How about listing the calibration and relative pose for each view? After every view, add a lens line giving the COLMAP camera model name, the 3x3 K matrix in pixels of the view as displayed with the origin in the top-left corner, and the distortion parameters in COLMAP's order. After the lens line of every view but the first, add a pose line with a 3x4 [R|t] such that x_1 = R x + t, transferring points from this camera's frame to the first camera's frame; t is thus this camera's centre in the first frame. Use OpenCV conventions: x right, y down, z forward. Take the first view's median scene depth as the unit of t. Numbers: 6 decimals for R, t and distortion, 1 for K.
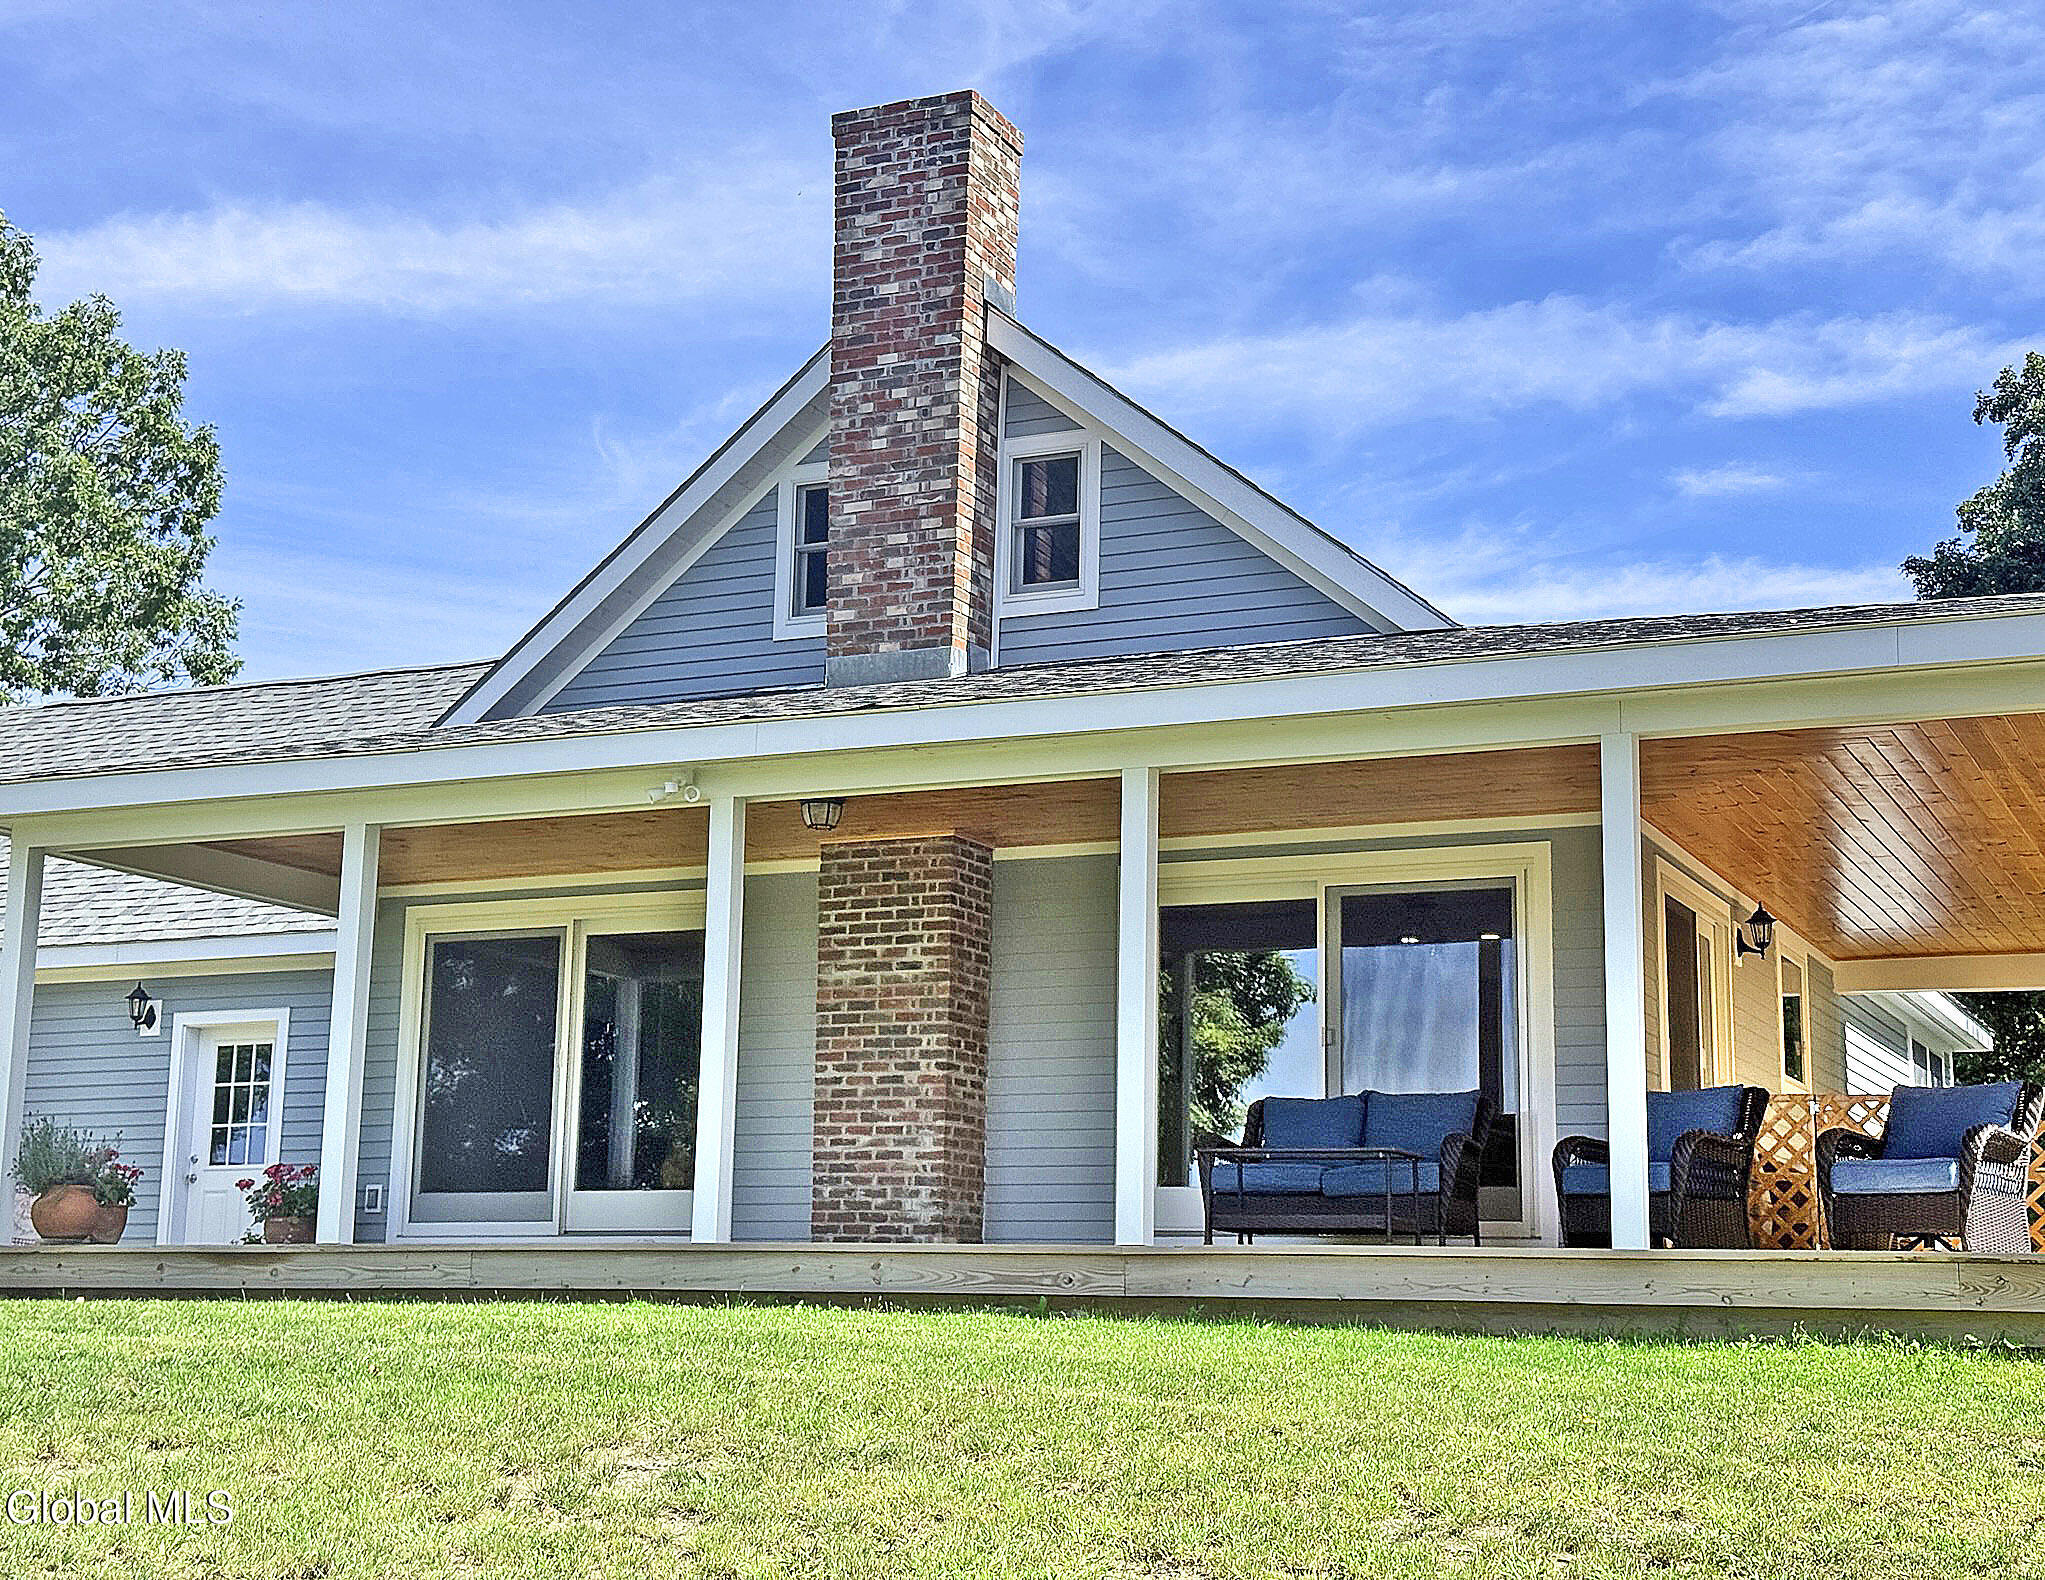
lens RADIAL K [[2866.8, 0, 1015.8], [0, 2866.8, 793.4], [0, 0, 1]] dist [0.109107, 0.000000]
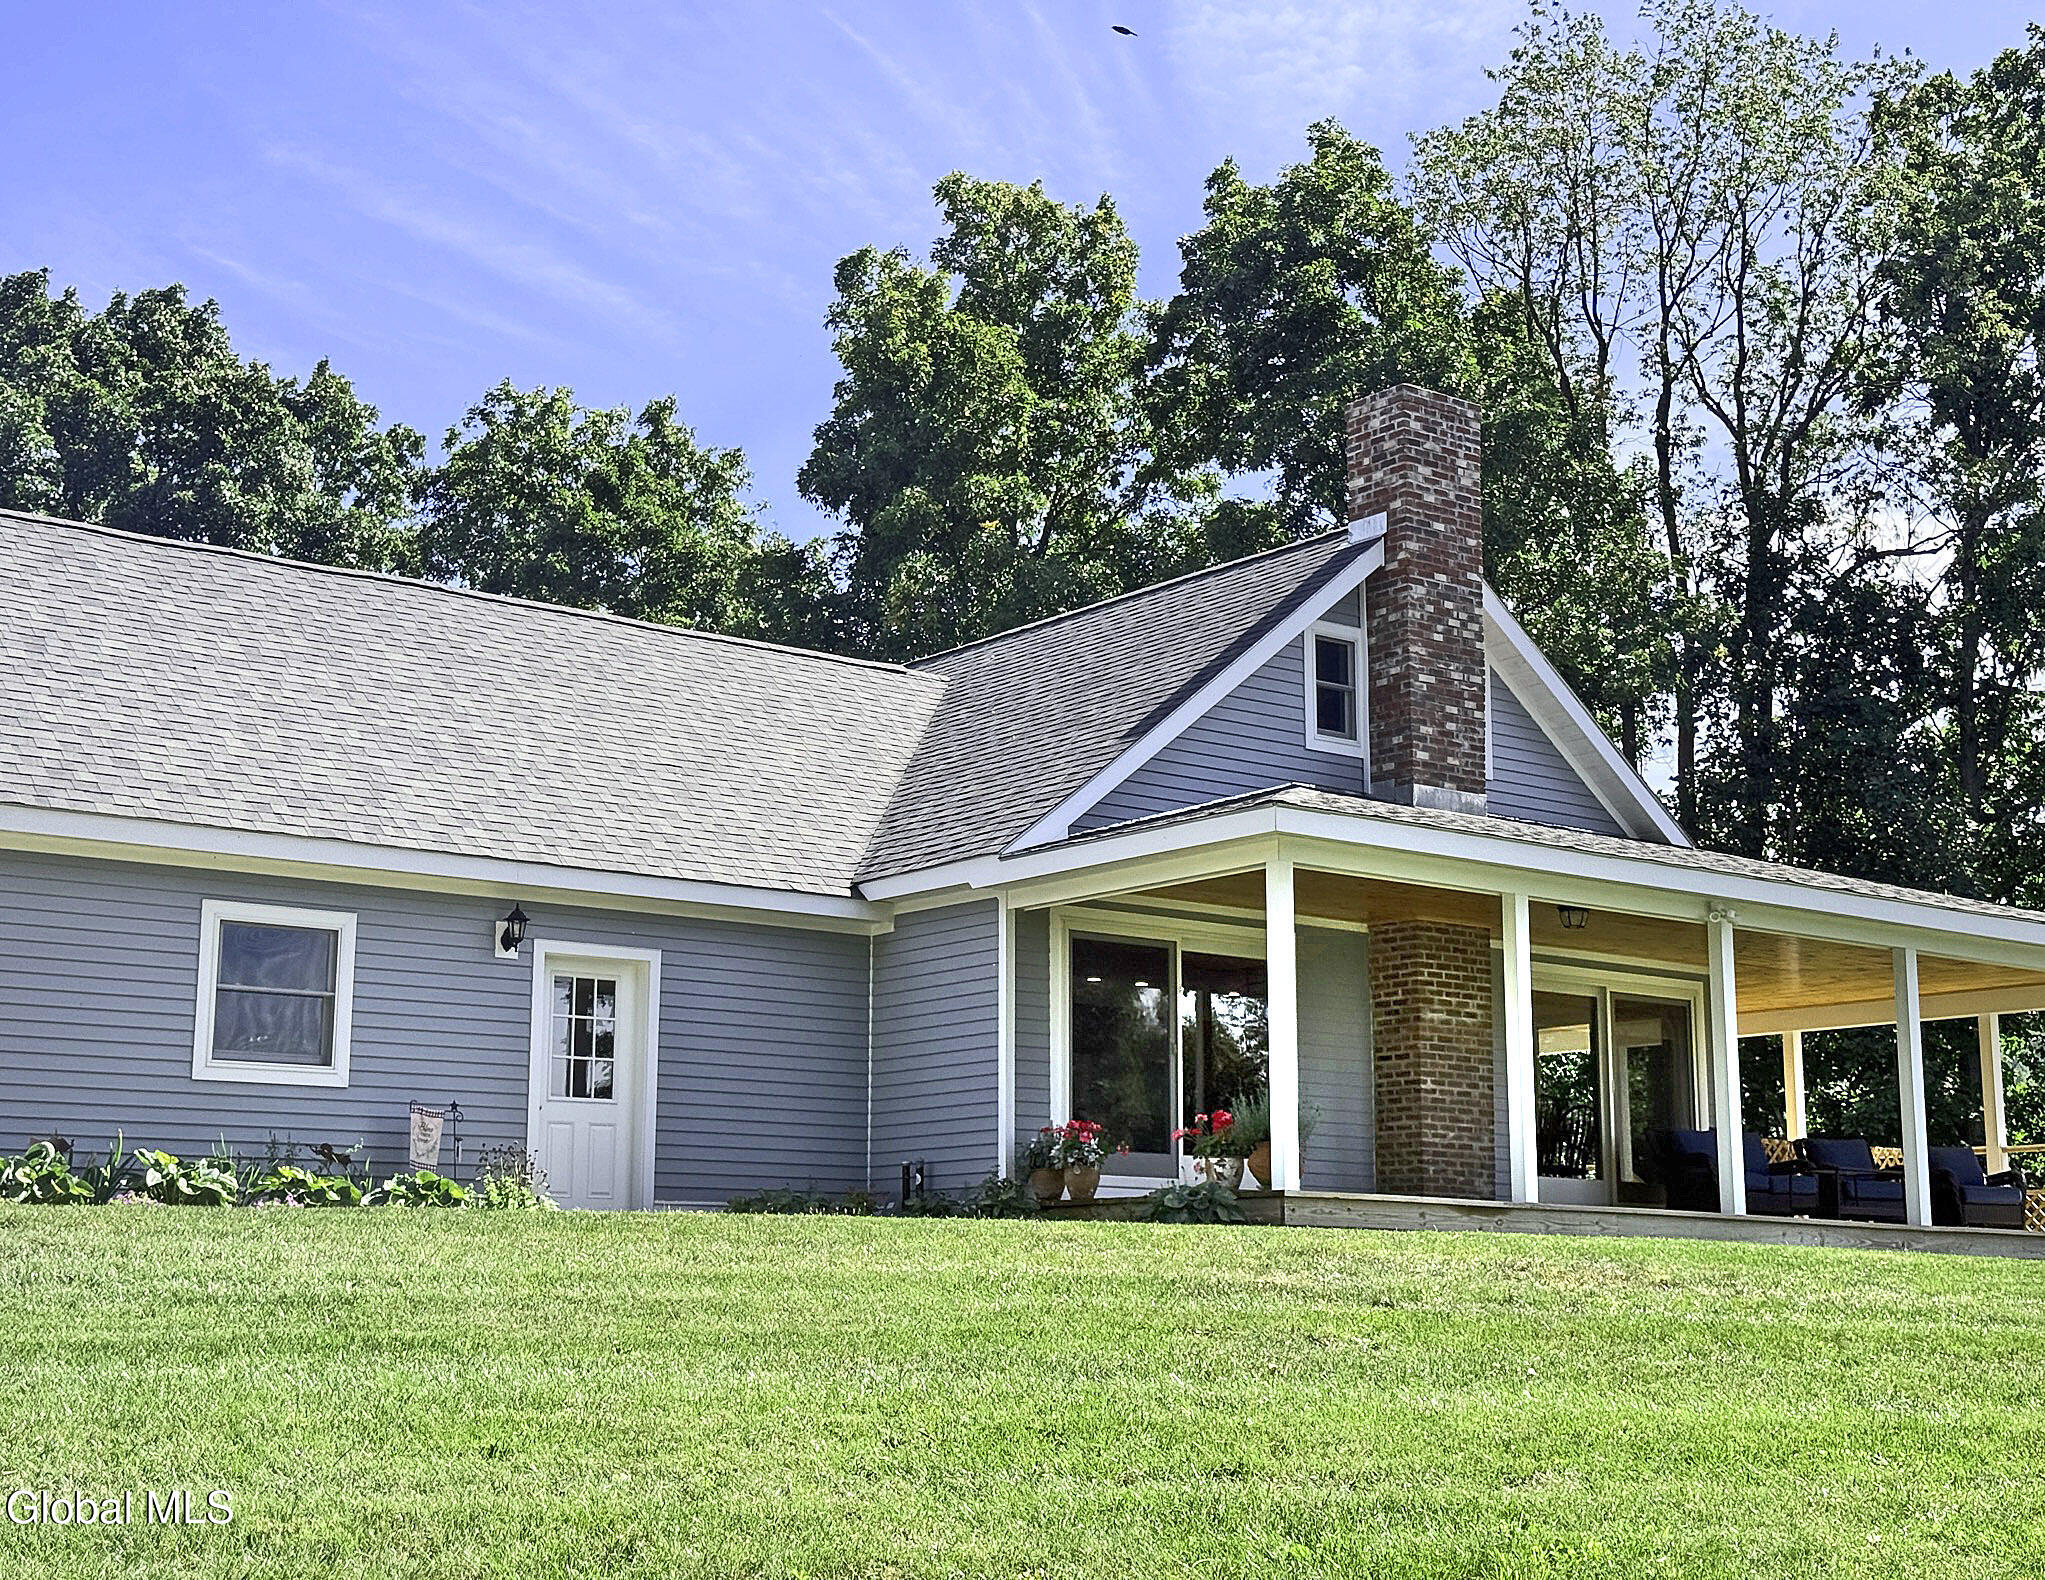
lens RADIAL K [[2866.8, 0, 1022.3], [0, 2866.8, 785.5], [0, 0, 1]] dist [0.109107, 0.000000]
pose [[0.461737, 0.153860, 0.873571, -1.373625], [-0.164066, 0.982662, -0.086354, 0.105102], [-0.871712, -0.103450, 0.478974, 0.505161]]
